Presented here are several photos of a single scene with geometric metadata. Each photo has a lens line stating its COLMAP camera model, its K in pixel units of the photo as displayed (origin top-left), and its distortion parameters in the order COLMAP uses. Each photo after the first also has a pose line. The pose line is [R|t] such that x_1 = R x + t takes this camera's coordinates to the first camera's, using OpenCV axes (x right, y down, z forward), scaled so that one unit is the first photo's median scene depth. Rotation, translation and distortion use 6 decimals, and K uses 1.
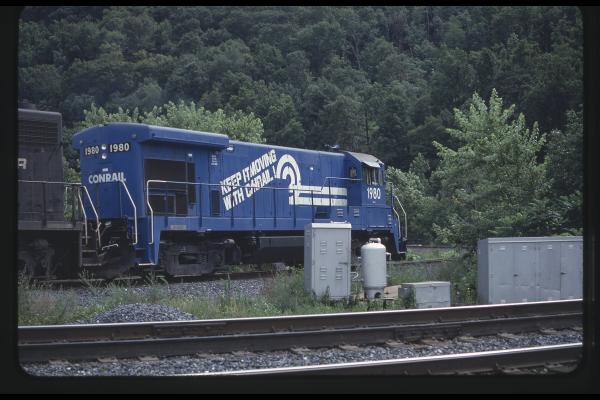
lens RADIAL K [[1082.4, 0, 300.0], [0, 1082.4, 200.0], [0, 0, 1]] dist [0.051247, 0.090212]
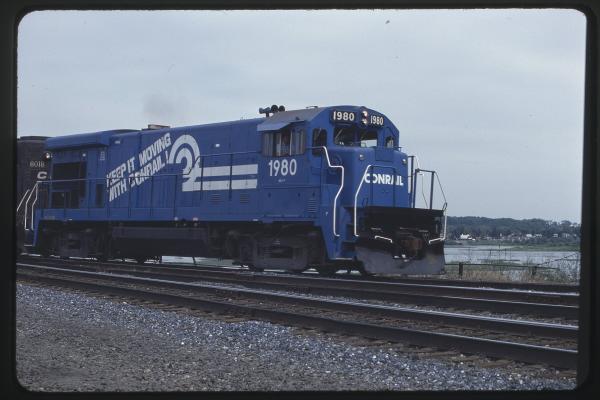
lens RADIAL K [[1082.4, 0, 300.0], [0, 1082.4, 200.0], [0, 0, 1]] dist [0.051247, 0.090212]
pose [[-0.325833, -0.020010, -0.945215, 0.831225], [0.020849, 0.999381, -0.028344, 0.039915], [0.945197, -0.028943, -0.325214, 1.446610]]
